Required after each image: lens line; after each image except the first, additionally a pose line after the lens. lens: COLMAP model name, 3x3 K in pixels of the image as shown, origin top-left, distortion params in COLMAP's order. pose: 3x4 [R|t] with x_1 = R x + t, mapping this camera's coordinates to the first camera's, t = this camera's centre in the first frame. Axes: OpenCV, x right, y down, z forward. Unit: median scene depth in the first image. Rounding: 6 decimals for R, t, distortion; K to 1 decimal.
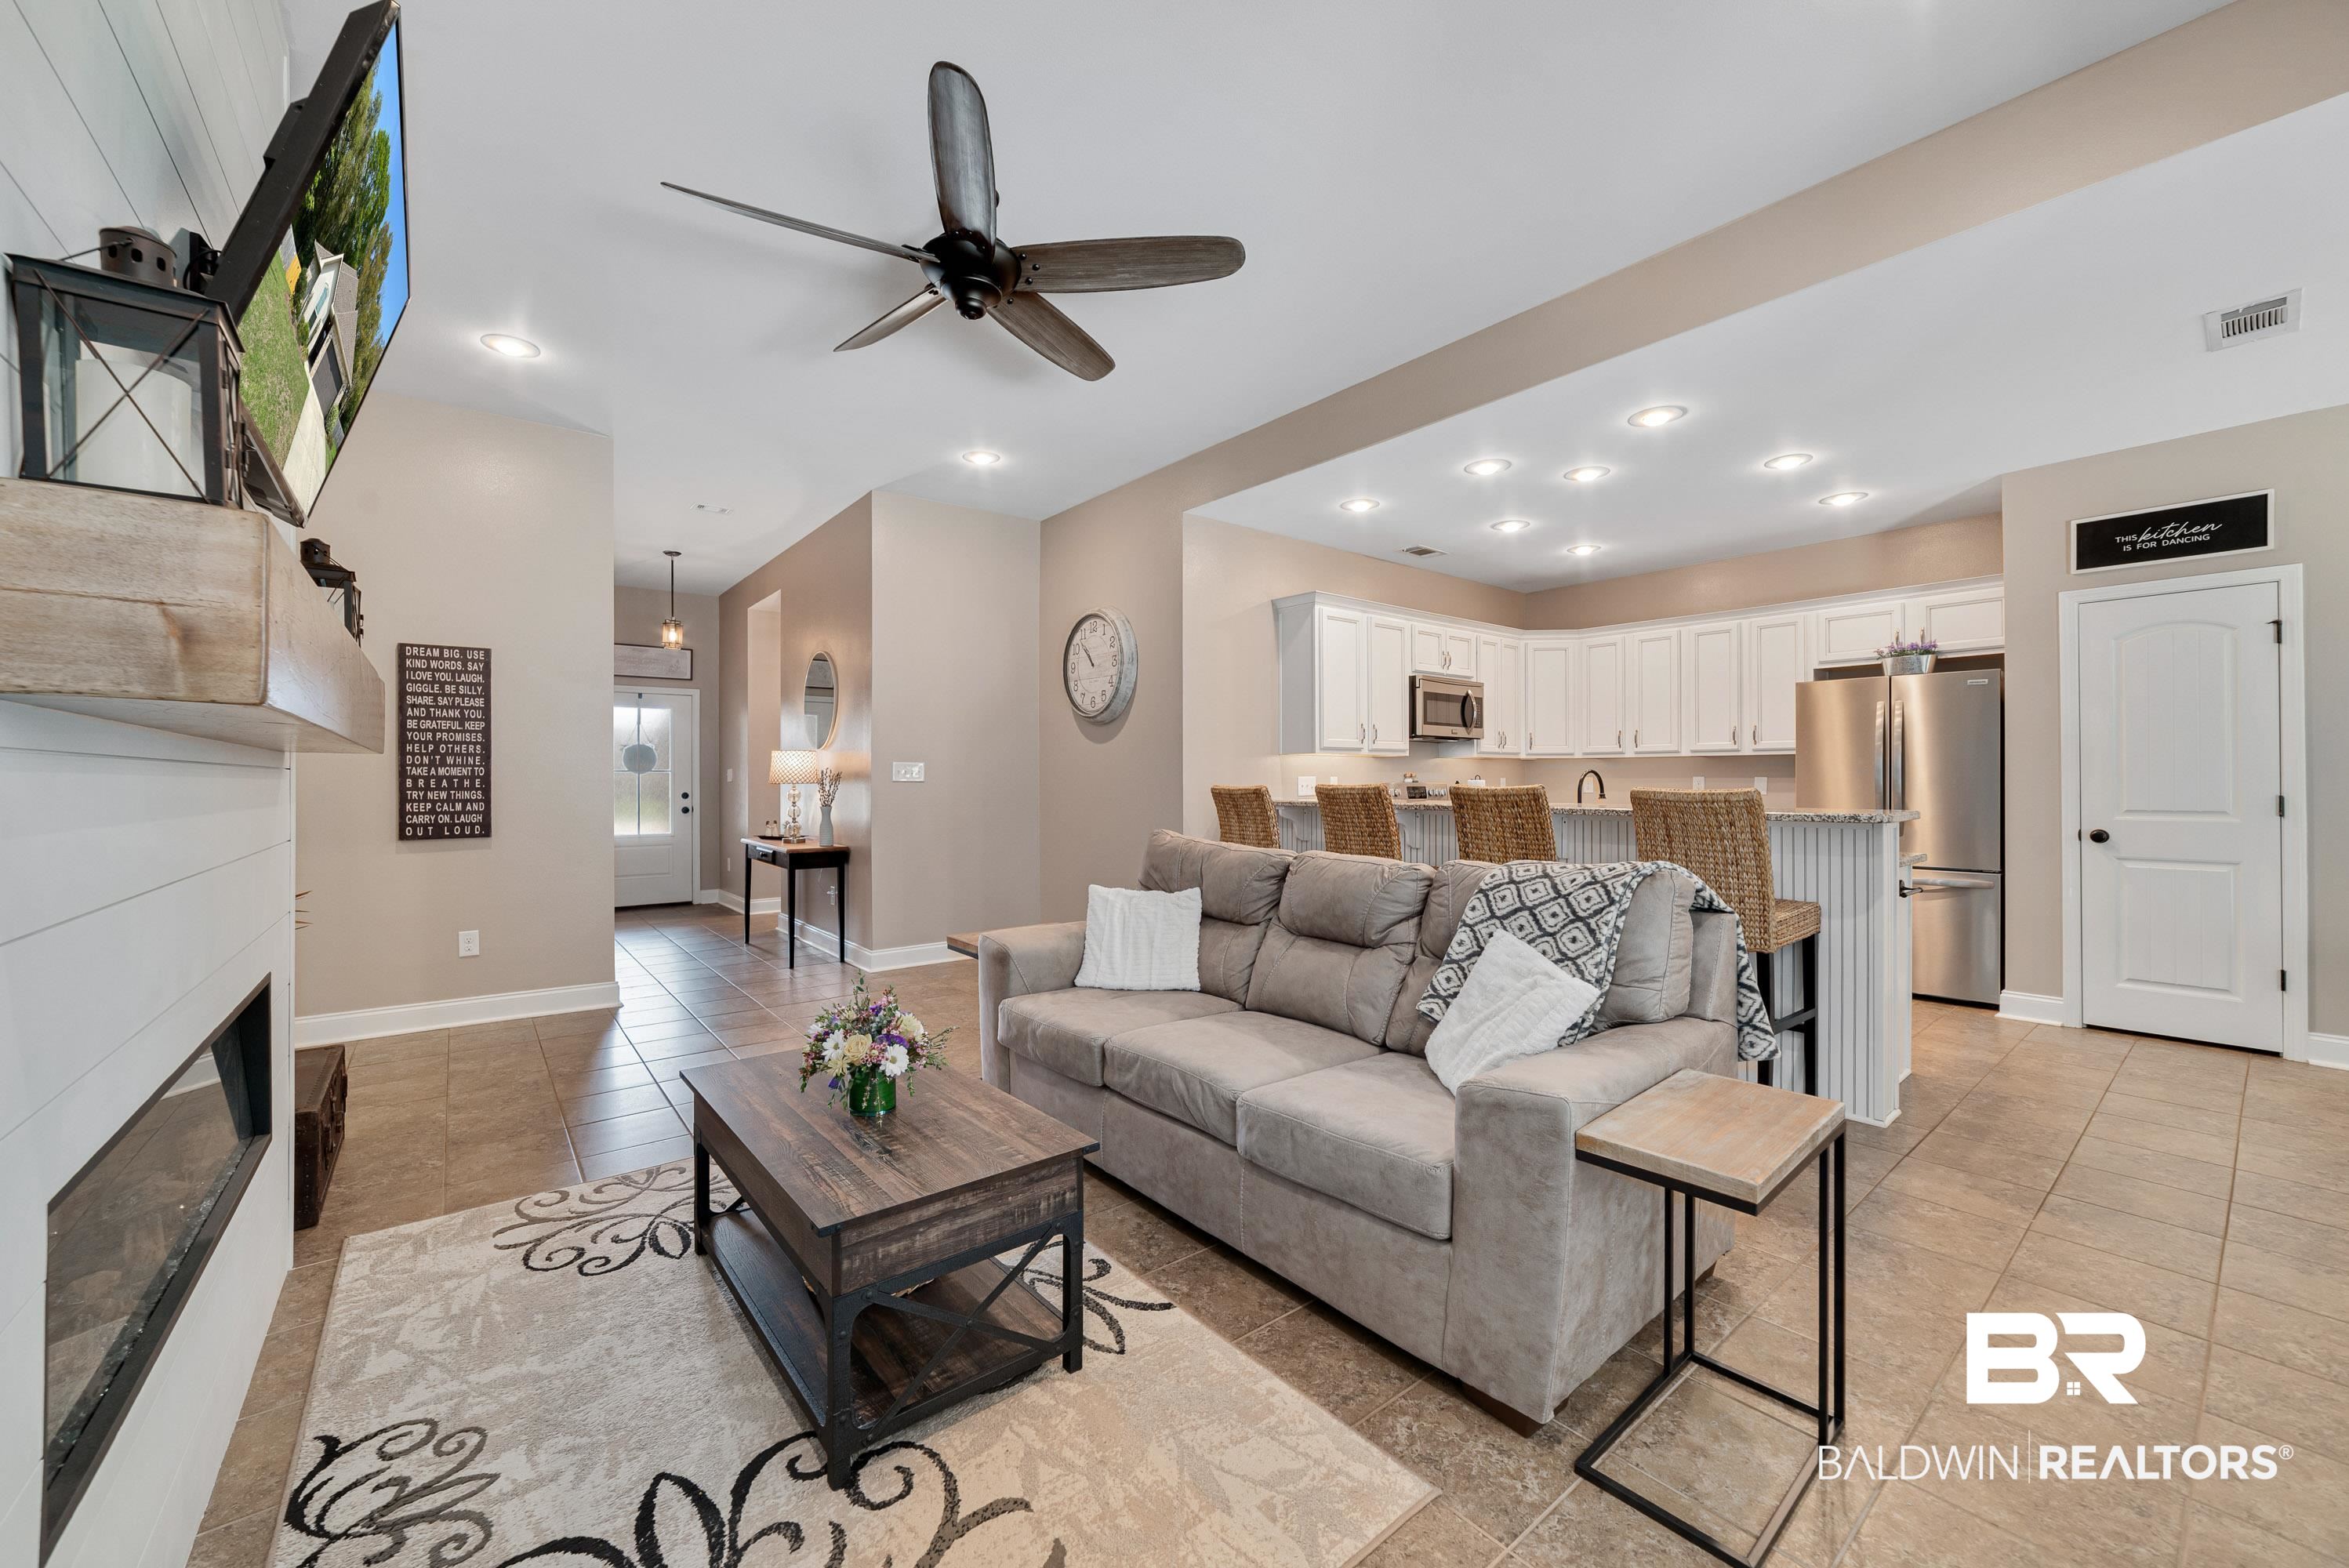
lens RADIAL K [[910.2, 0, 1163.0], [0, 910.2, 774.2], [0, 0, 1]] dist [-0.018989, 0.006023]
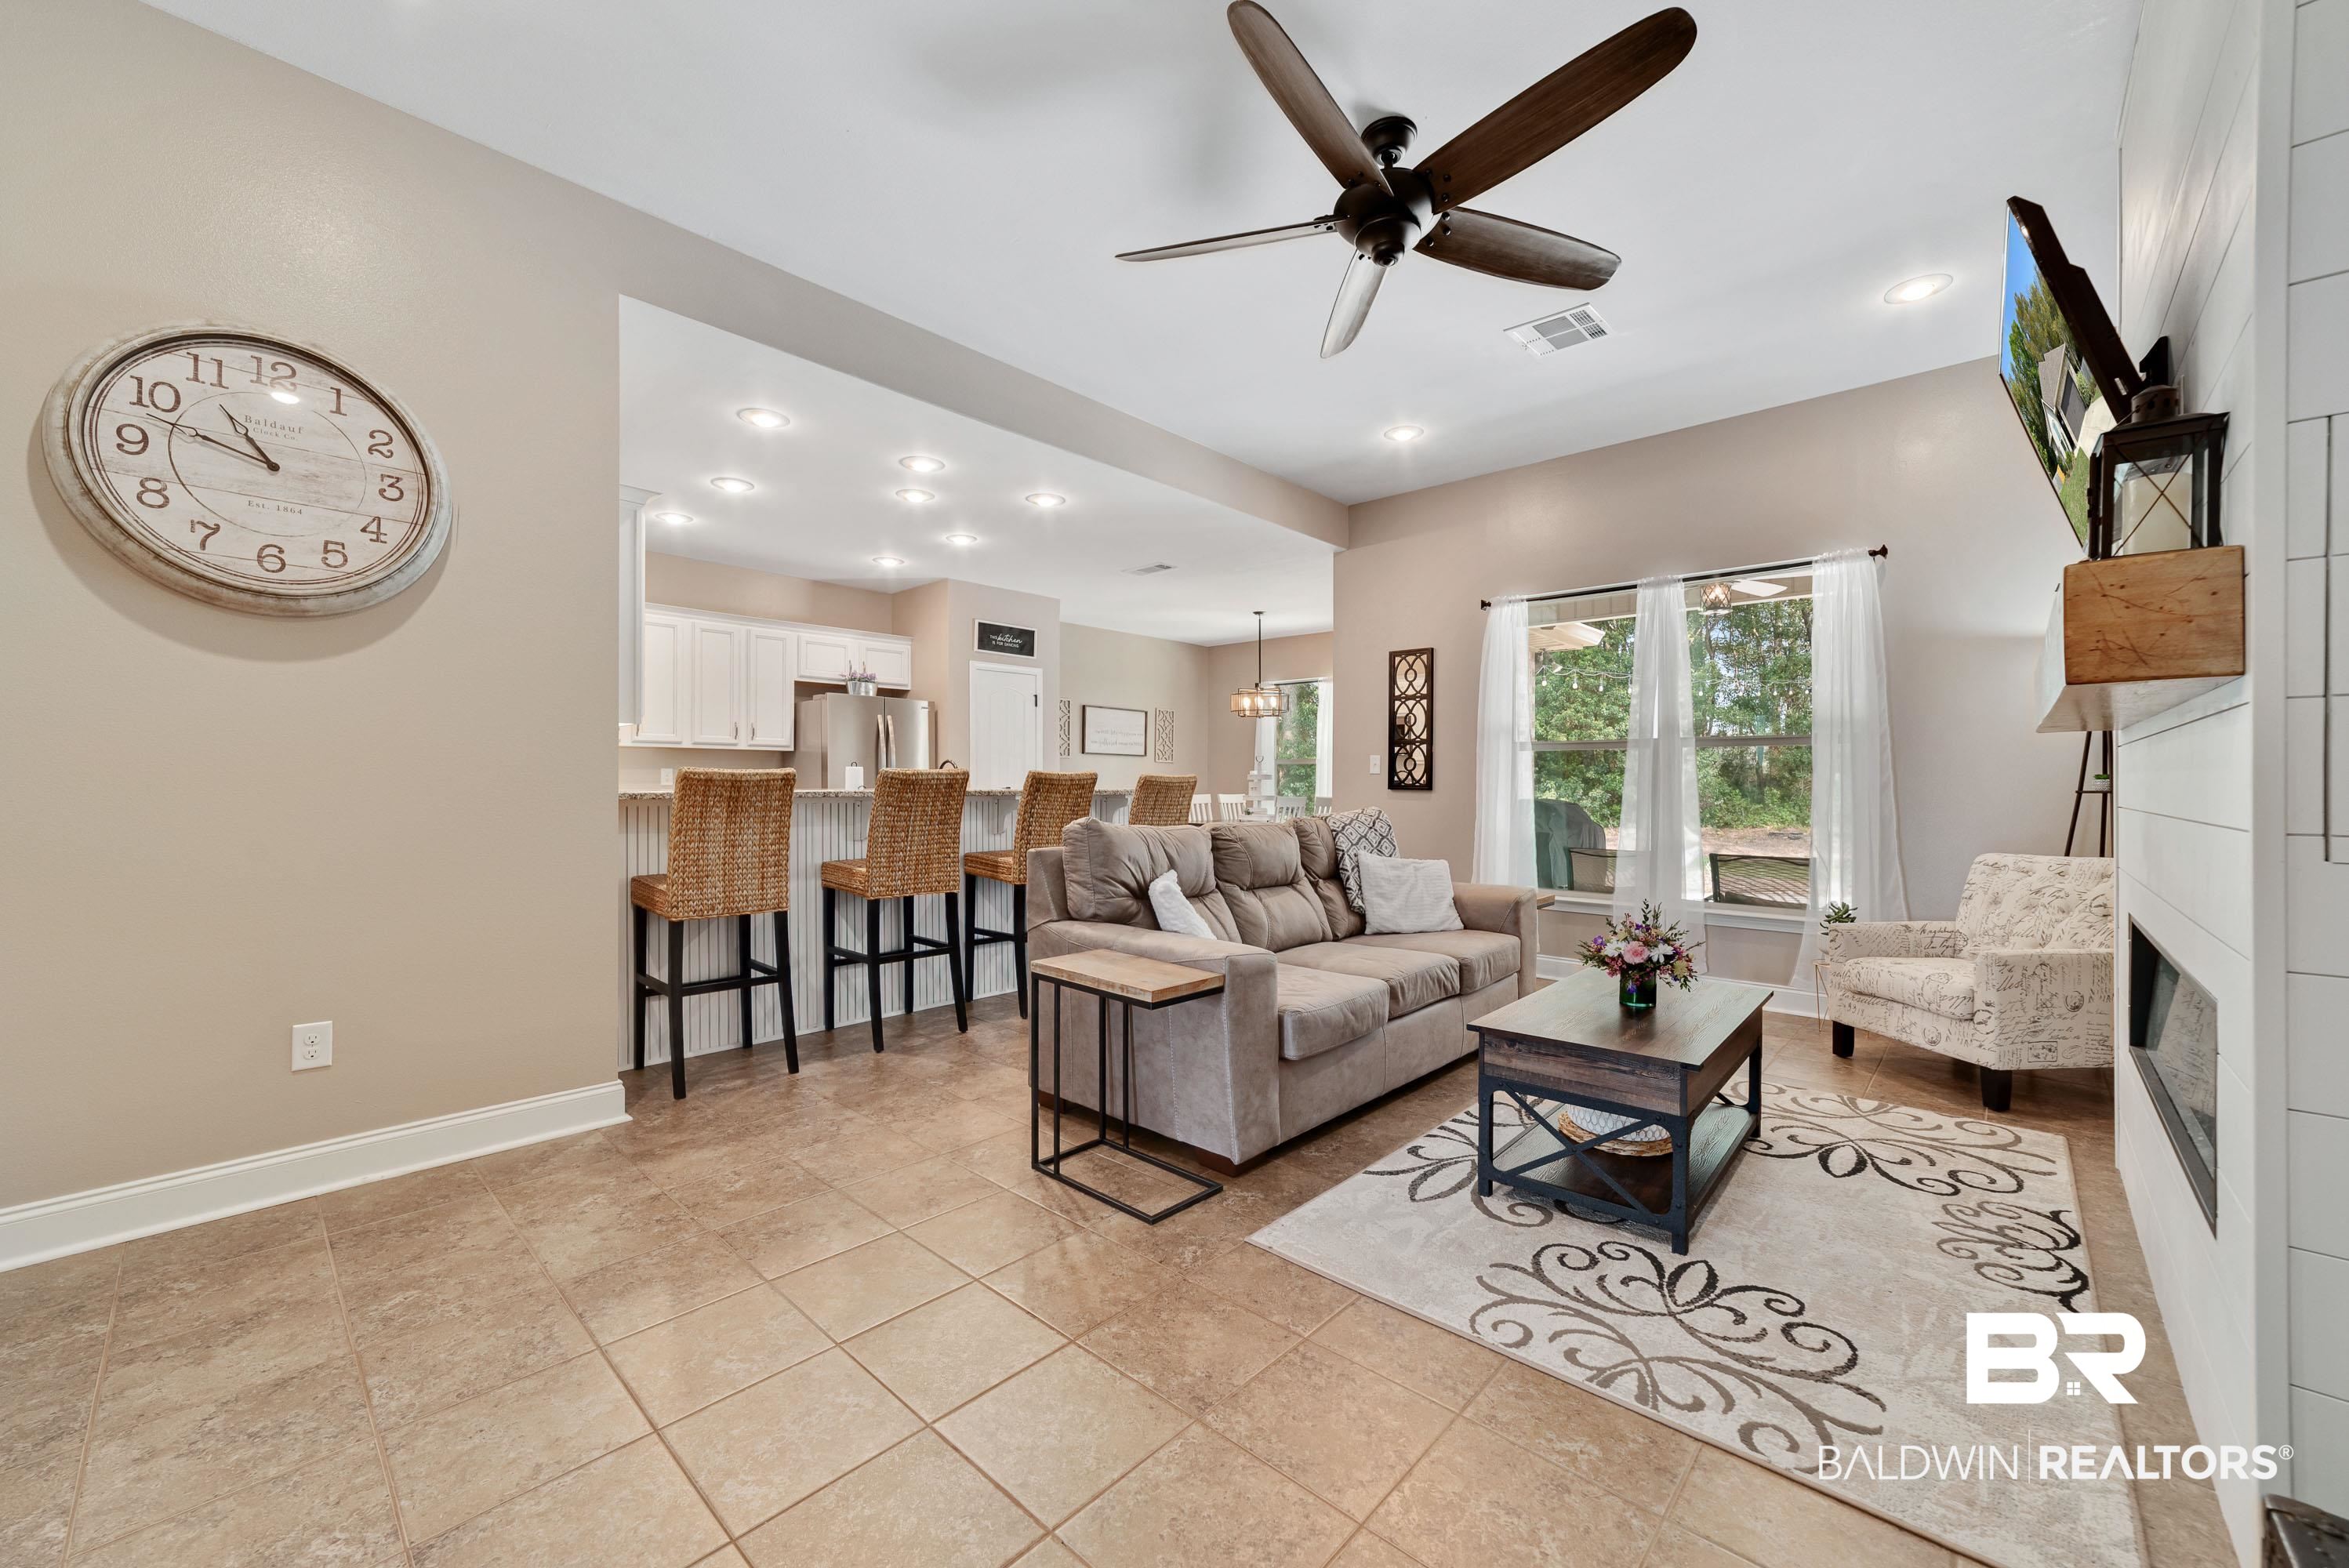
lens RADIAL K [[910.2, 0, 1185.6], [0, 910.2, 791.0], [0, 0, 1]] dist [-0.018989, 0.006023]
pose [[-0.165880, -0.007158, 0.986120, -0.729143], [-0.006045, 0.999962, 0.006242, 0.025618], [-0.986127, -0.004926, -0.165917, 0.901935]]
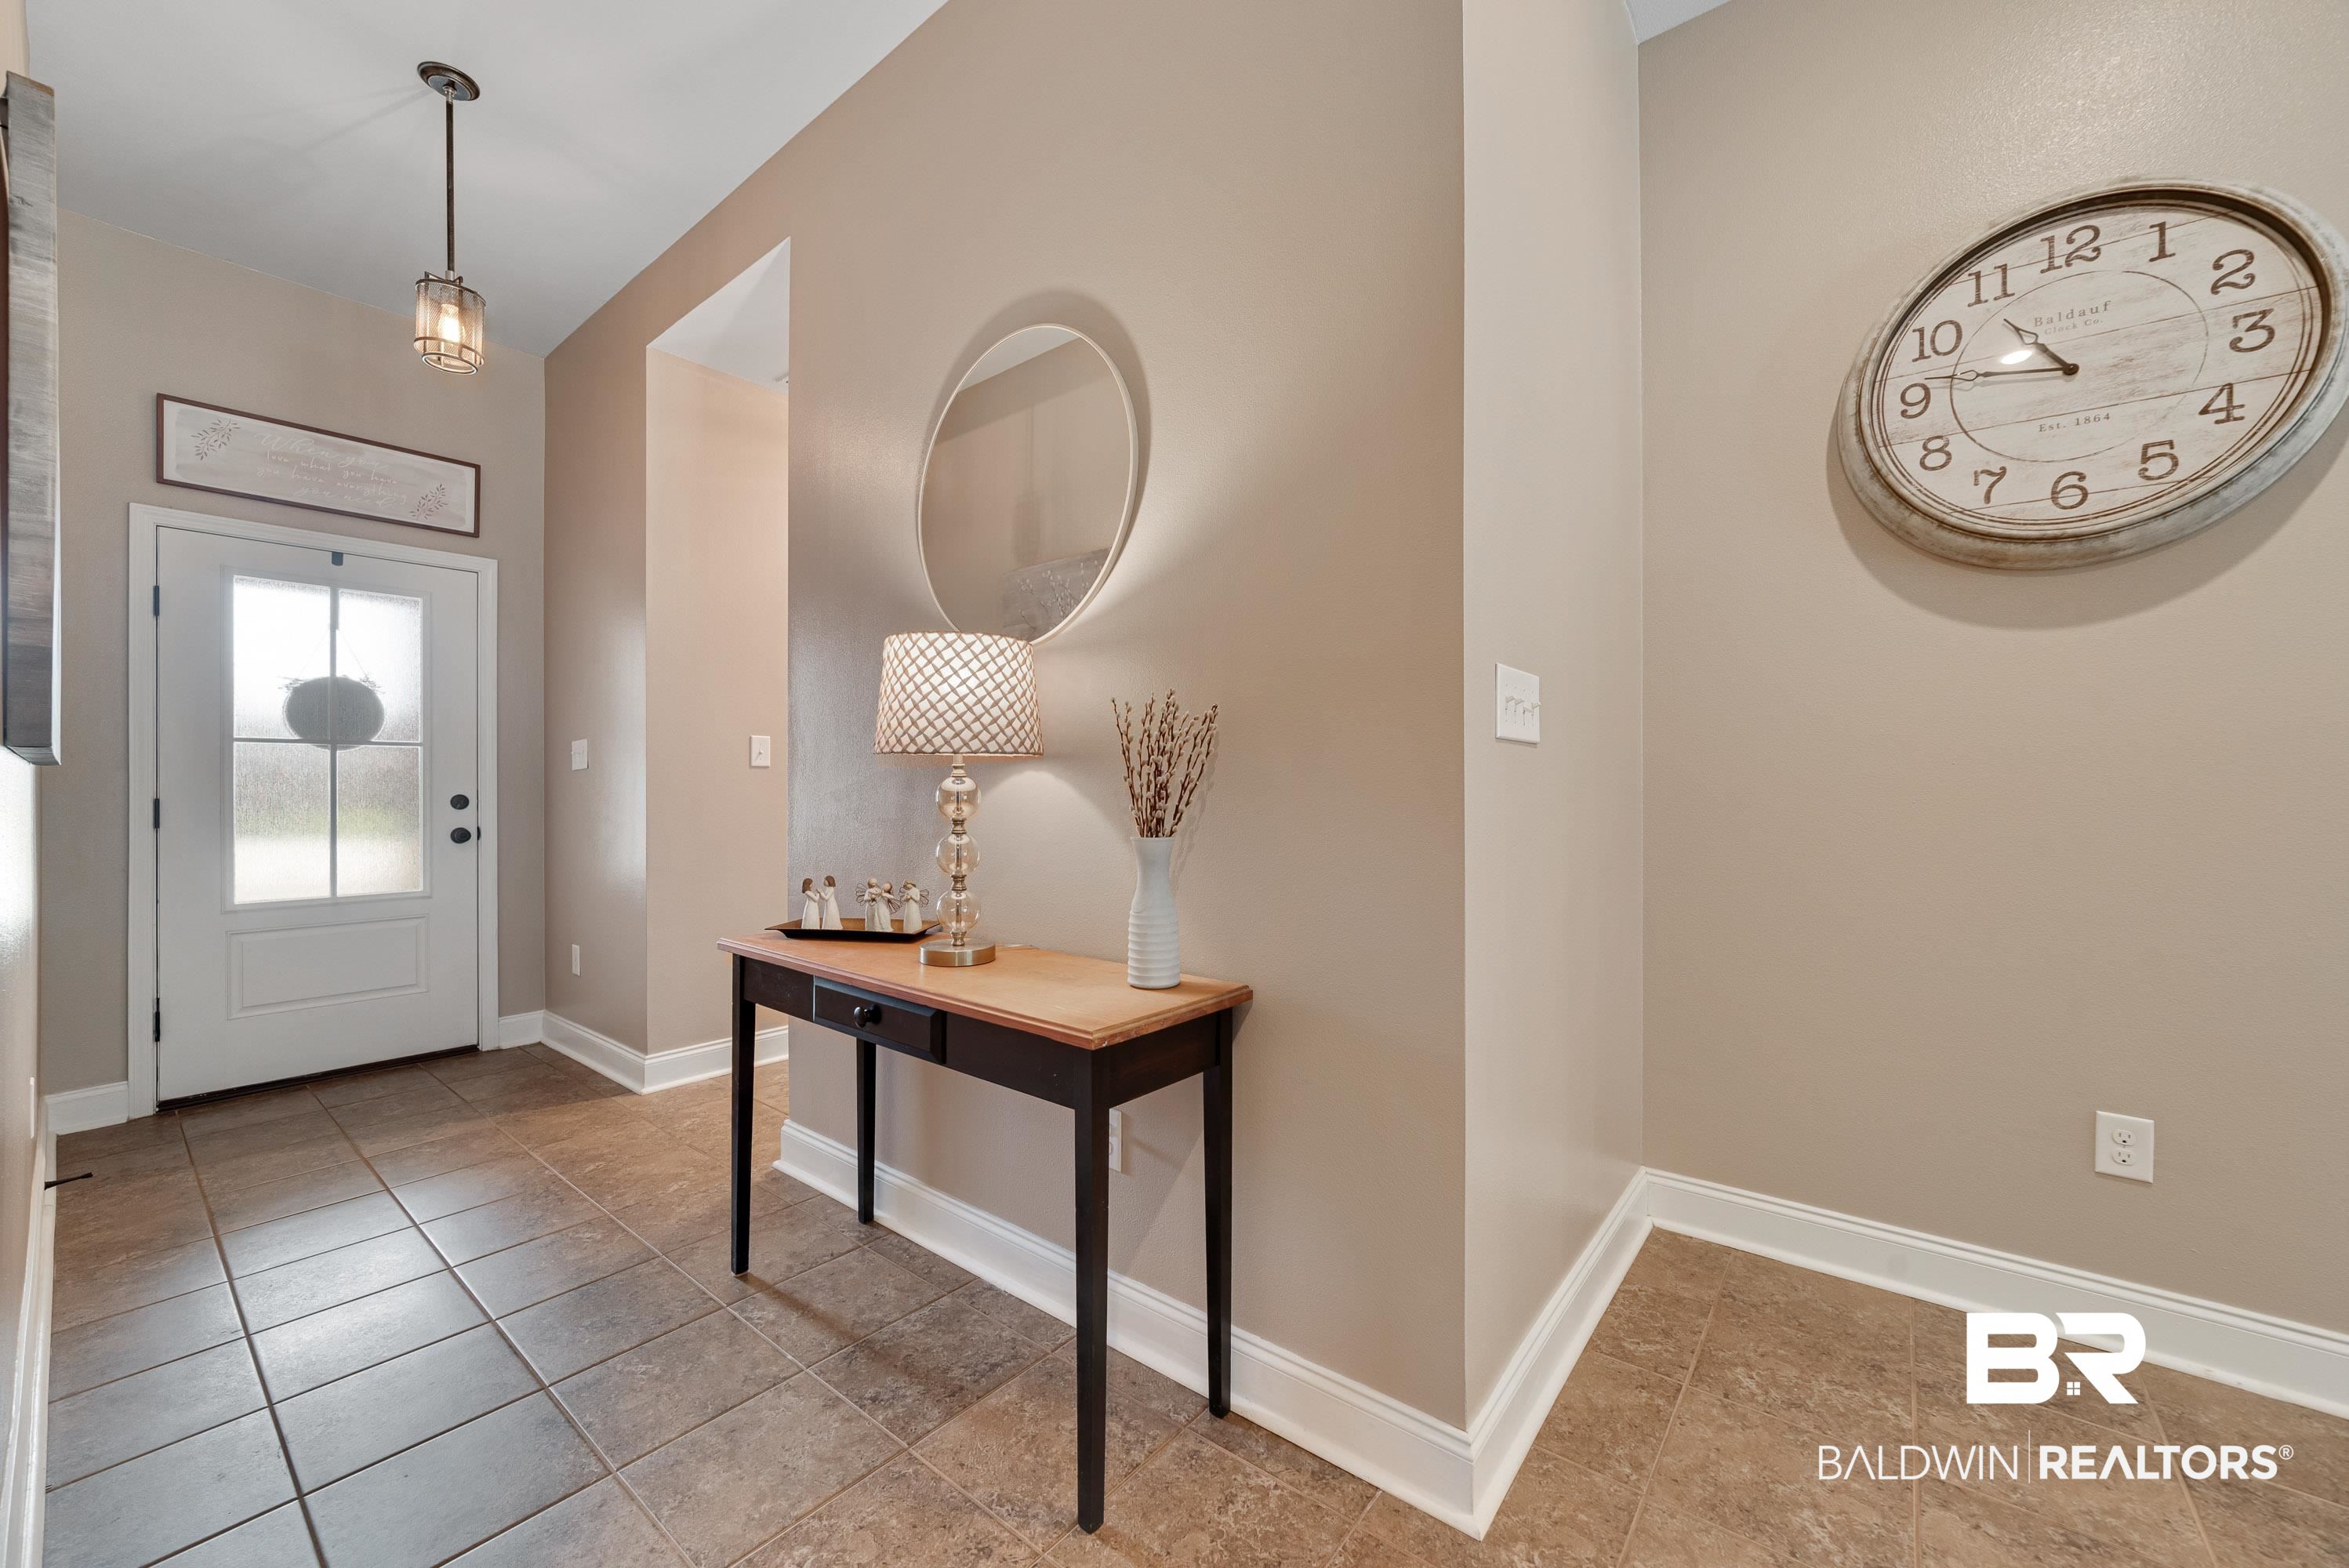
lens RADIAL K [[910.2, 0, 1177.2], [0, 910.2, 771.9], [0, 0, 1]] dist [-0.018989, 0.006023]
pose [[0.976184, 0.000339, 0.216945, -0.592278], [0.000651, 0.999990, -0.004491, 0.022747], [-0.216944, 0.004526, 0.976173, 1.043163]]
